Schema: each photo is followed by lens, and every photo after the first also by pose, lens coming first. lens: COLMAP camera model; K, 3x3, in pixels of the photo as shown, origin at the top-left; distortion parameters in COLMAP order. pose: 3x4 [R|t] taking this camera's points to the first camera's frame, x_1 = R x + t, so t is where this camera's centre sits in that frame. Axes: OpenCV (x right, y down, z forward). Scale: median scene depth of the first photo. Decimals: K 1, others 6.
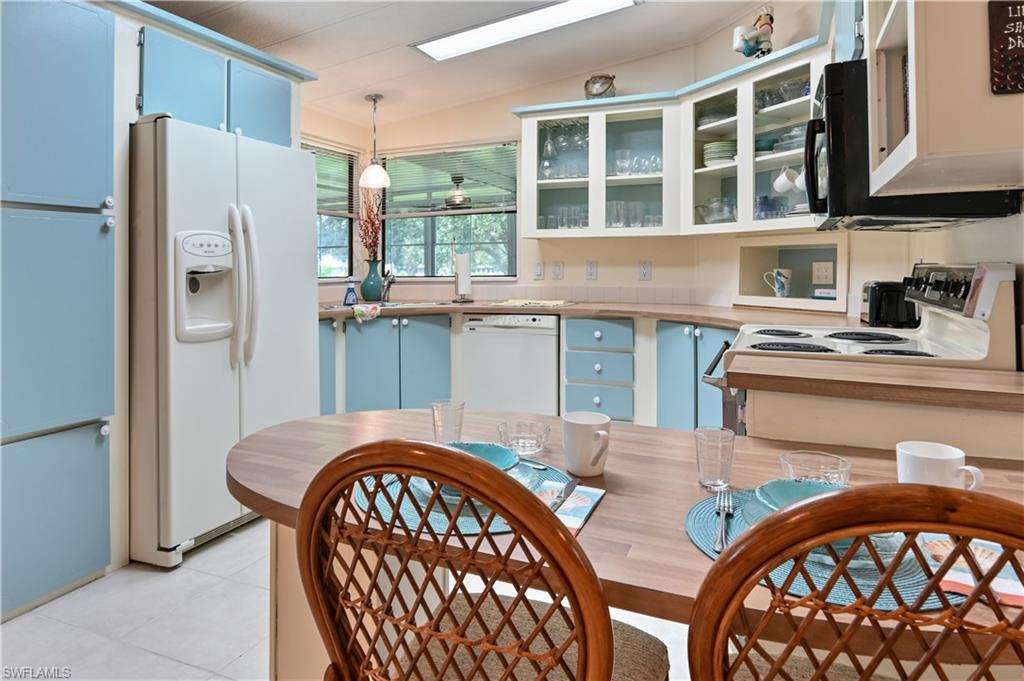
lens RADIAL K [[611.5, 0, 512.0], [0, 611.5, 340.5], [0, 0, 1]] dist [0.000991, -0.000259]
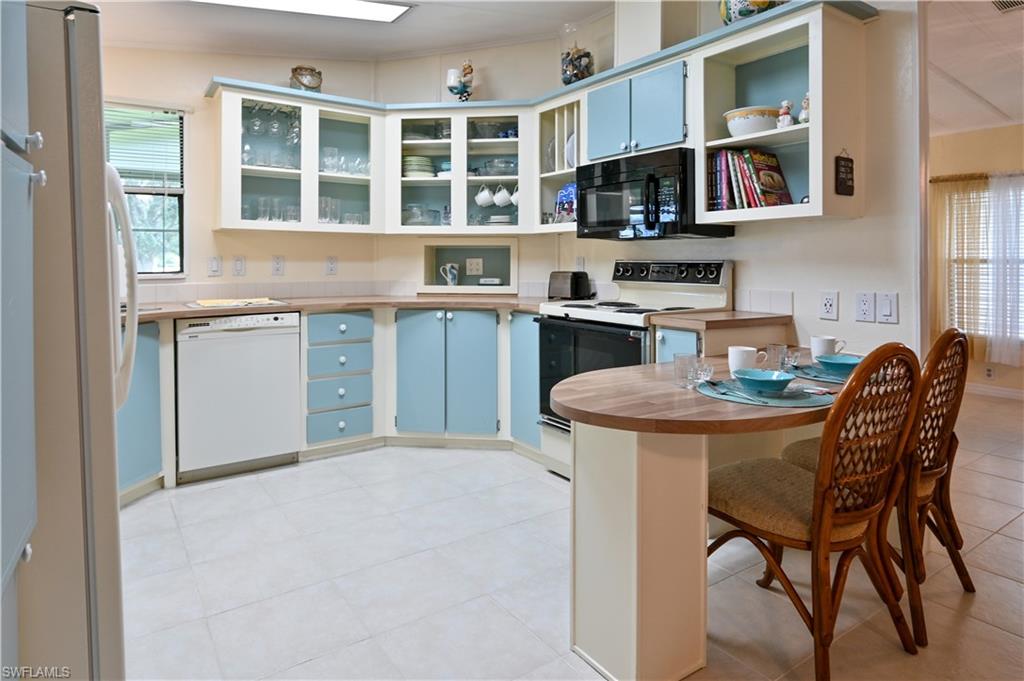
lens RADIAL K [[596.7, 0, 514.8], [0, 596.7, 365.0], [0, 0, 1]] dist [-0.002279, -0.000875]
pose [[0.529436, -0.143323, 0.836155, -0.558834], [0.100119, 0.989294, 0.106179, -0.024789], [-0.842421, 0.027500, 0.538117, 0.210905]]
